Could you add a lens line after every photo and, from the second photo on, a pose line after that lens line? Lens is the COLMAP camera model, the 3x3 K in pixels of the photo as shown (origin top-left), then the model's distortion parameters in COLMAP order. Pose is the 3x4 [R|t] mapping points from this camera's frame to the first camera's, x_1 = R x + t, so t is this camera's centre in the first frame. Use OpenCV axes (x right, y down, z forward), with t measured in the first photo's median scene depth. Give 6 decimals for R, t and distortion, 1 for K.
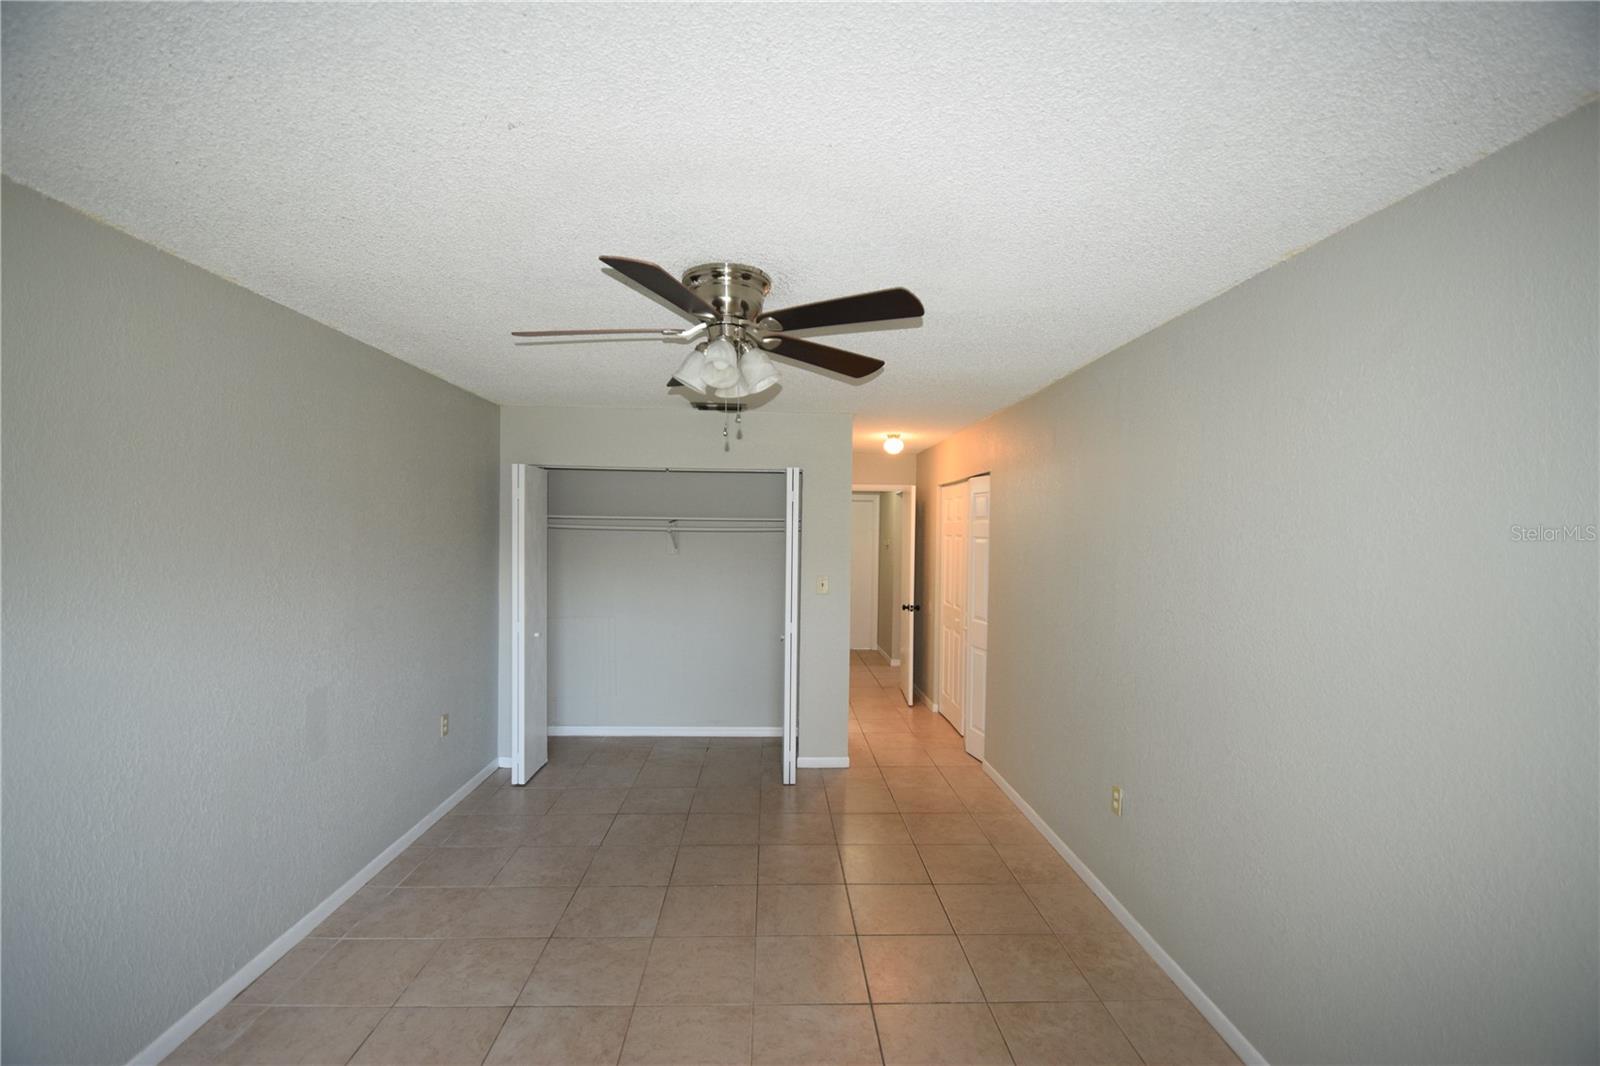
lens RADIAL K [[700.4, 0, 796.8], [0, 700.4, 544.5], [0, 0, 1]] dist [0.008083, -0.014922]
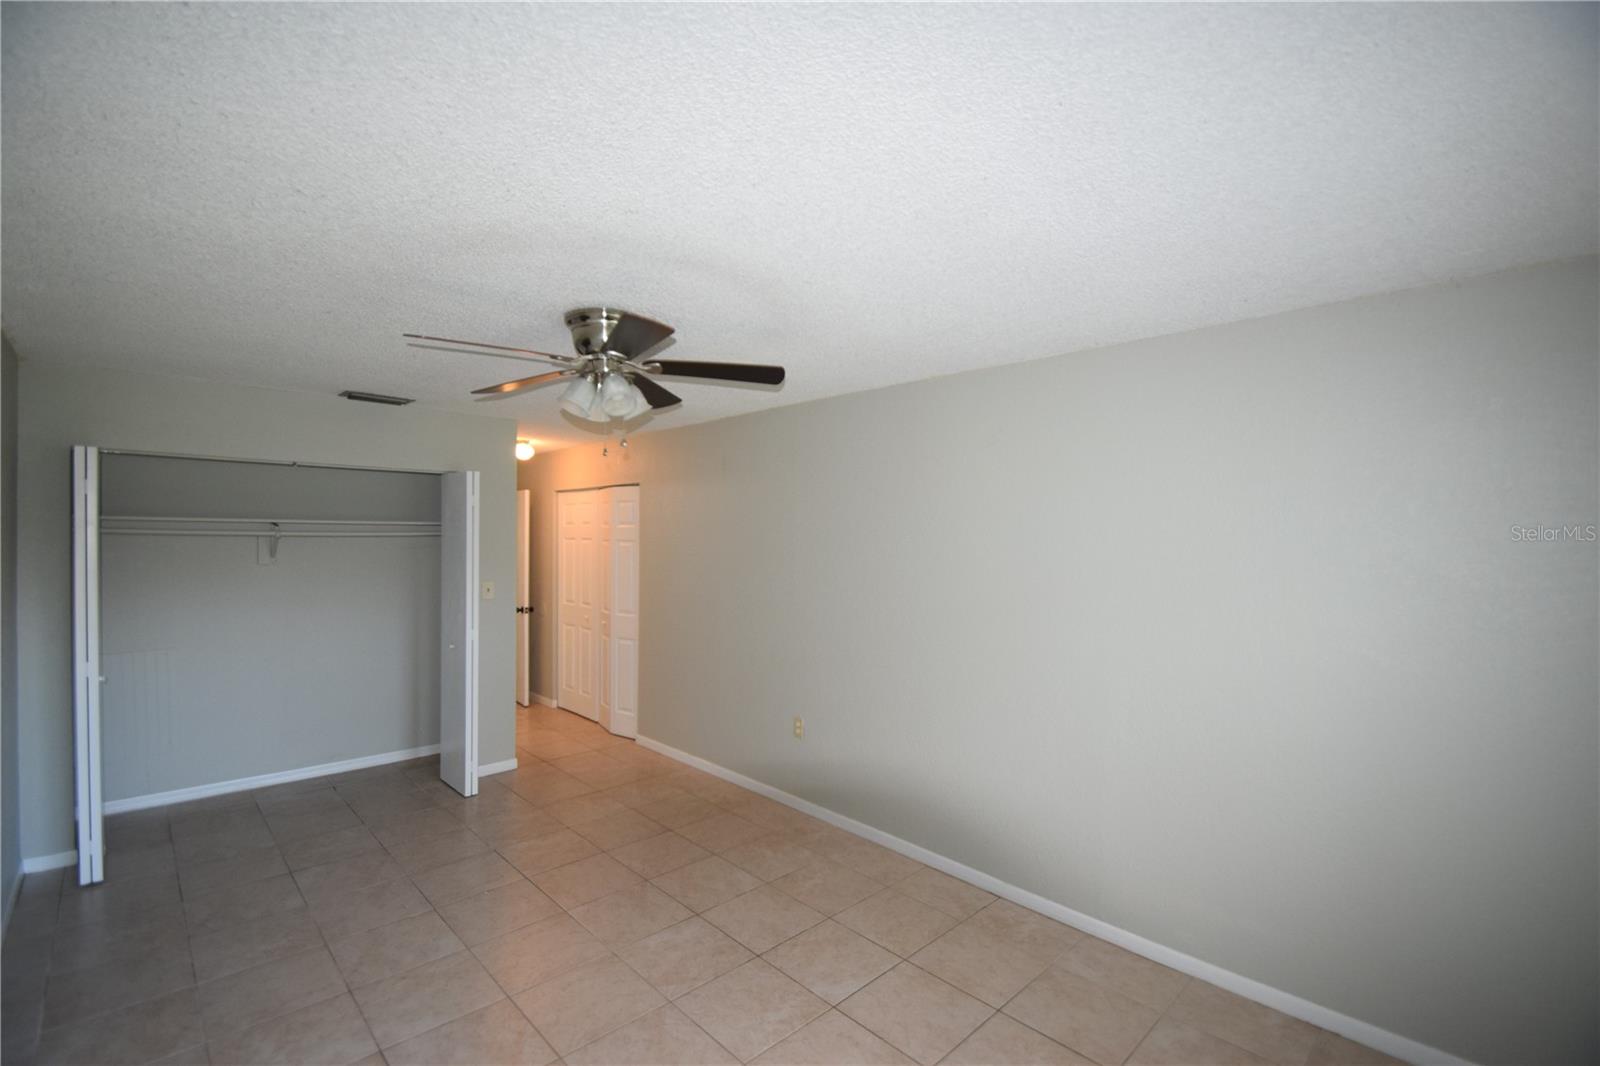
lens RADIAL K [[700.4, 0, 796.8], [0, 700.4, 544.5], [0, 0, 1]] dist [0.008083, -0.014922]
pose [[0.748515, -0.013314, 0.662984, -0.314017], [0.013721, 0.999895, 0.004588, -0.005667], [-0.662976, 0.005663, 0.748619, -0.033487]]
